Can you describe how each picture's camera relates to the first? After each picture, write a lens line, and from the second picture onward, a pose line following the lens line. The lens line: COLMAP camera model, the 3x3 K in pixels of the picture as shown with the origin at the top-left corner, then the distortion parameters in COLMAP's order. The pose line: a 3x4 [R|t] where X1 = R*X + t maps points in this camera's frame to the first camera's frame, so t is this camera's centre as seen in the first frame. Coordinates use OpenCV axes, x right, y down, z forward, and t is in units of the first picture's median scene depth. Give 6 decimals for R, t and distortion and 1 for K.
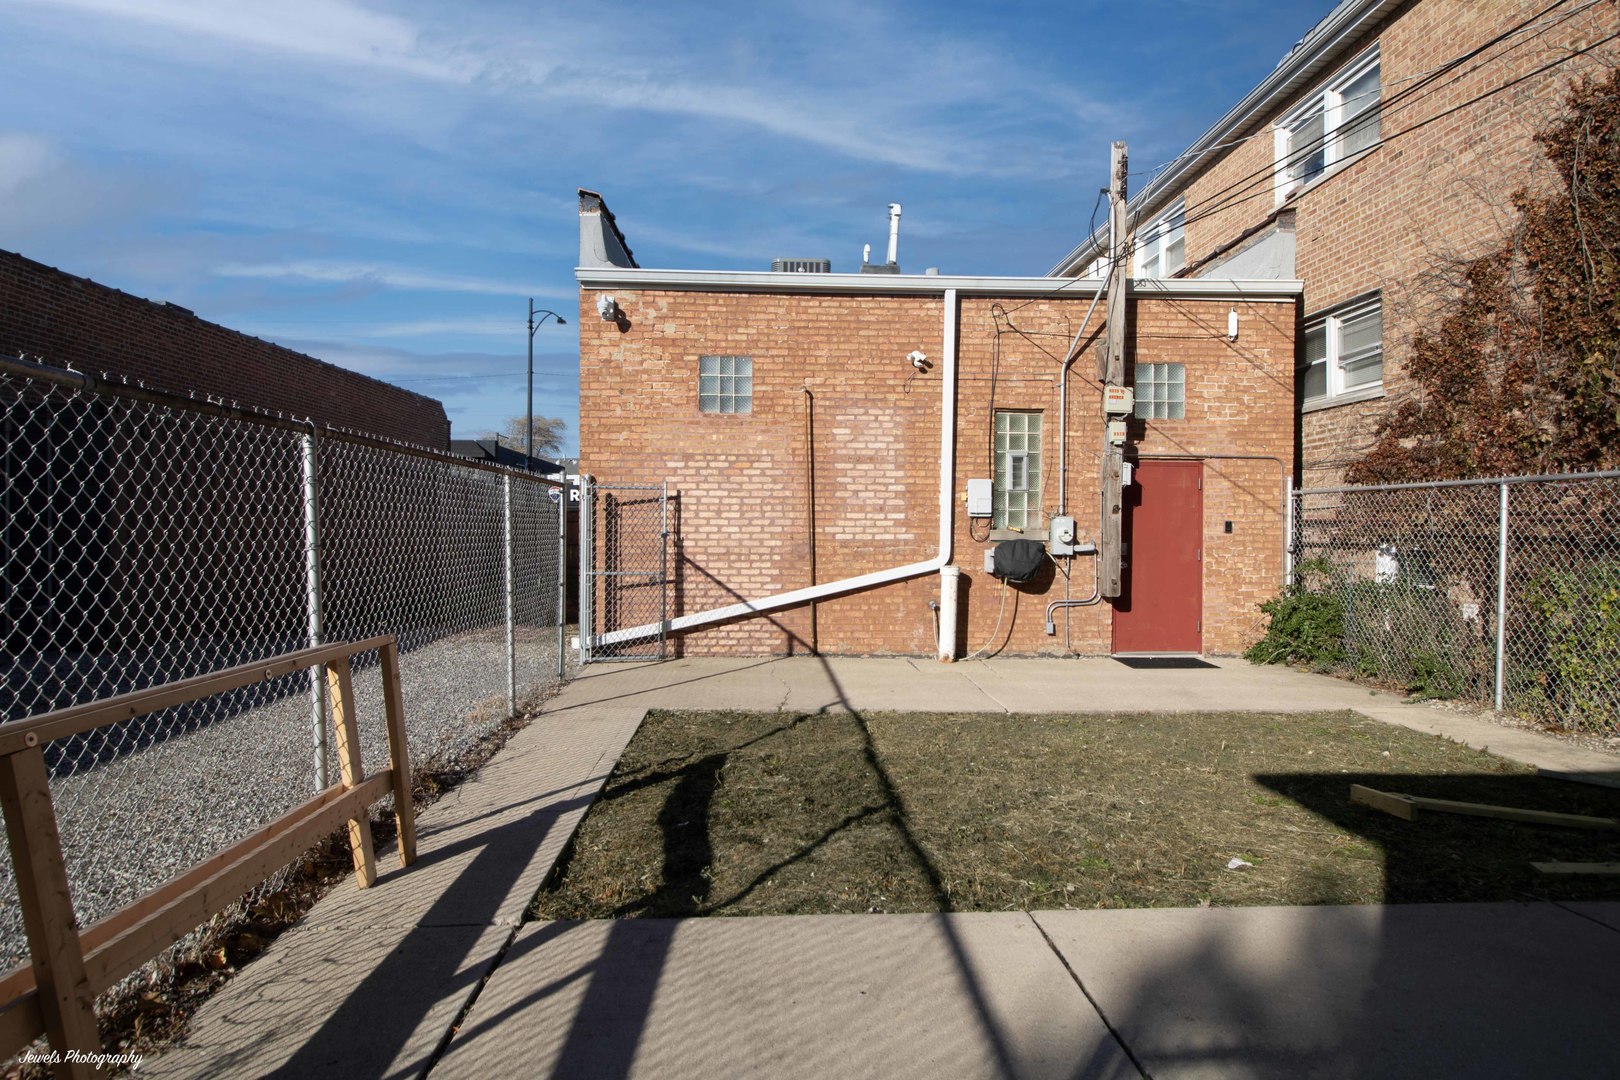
lens RADIAL K [[885.0, 0, 812.8], [0, 885.0, 541.7], [0, 0, 1]] dist [-0.002510, 0.002872]
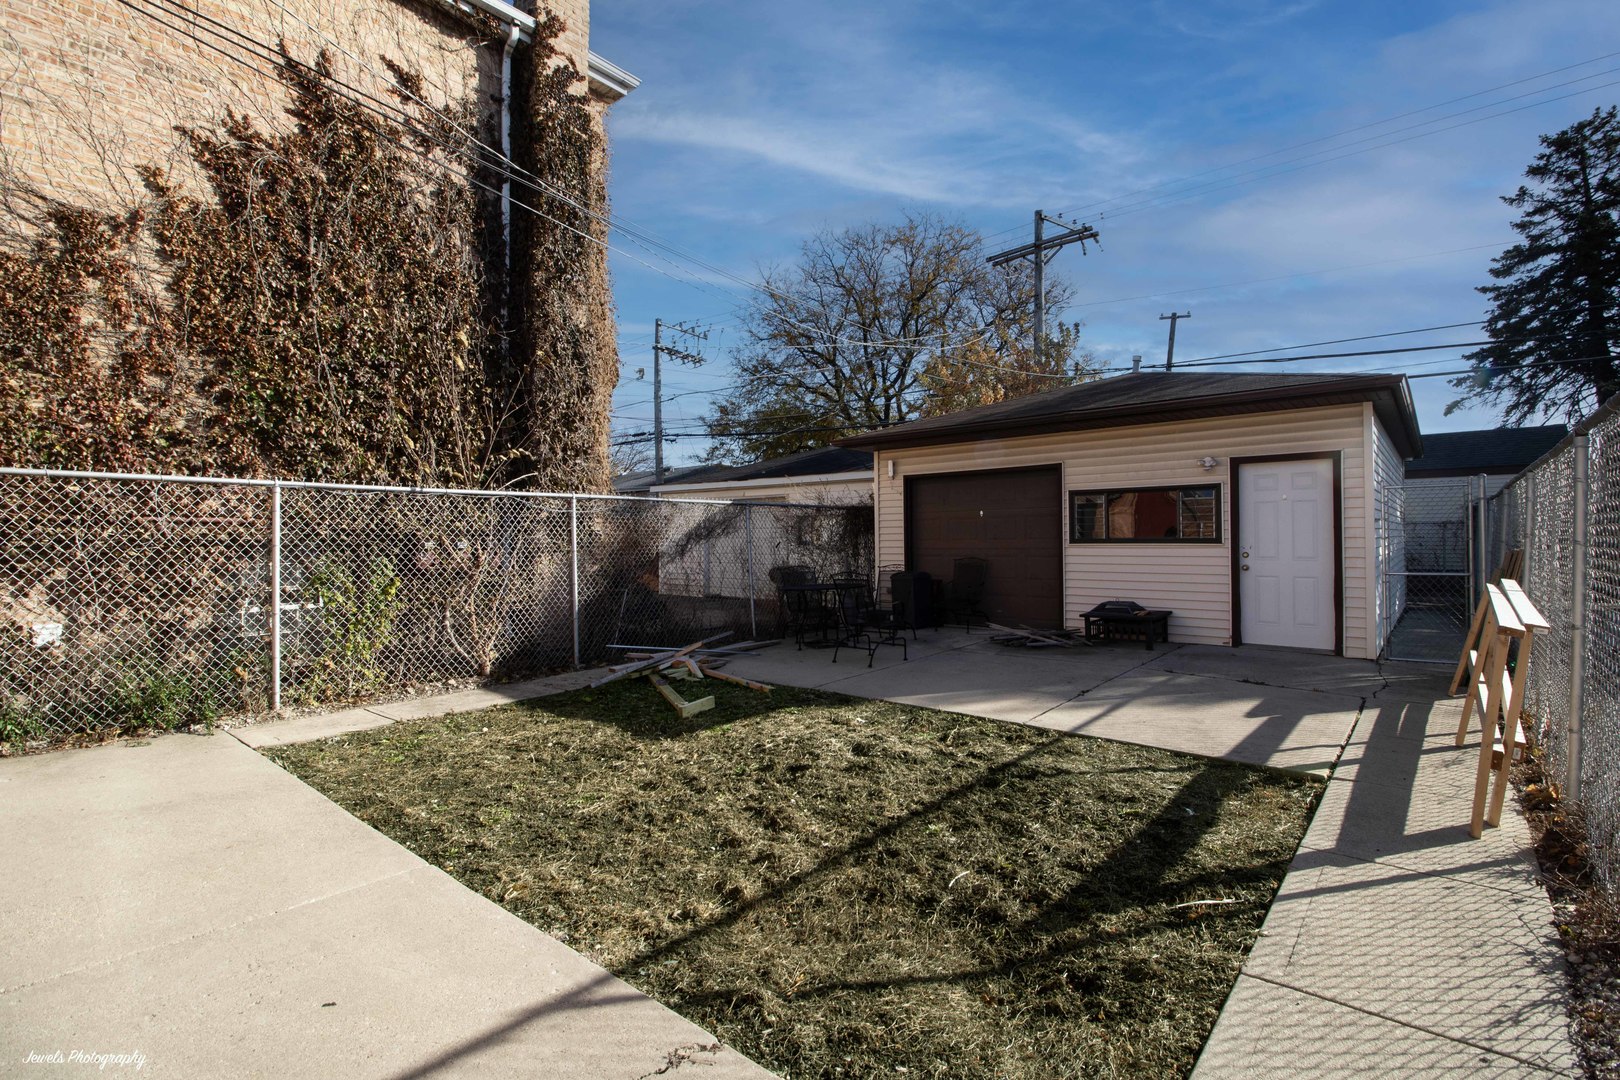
lens RADIAL K [[749.5, 0, 819.2], [0, 749.5, 533.5], [0, 0, 1]] dist [-0.022742, -0.000373]
pose [[-0.724254, 0.002339, 0.689529, -0.359278], [0.010735, 0.999911, 0.007883, -0.014411], [-0.689450, 0.013111, -0.724215, 1.600645]]
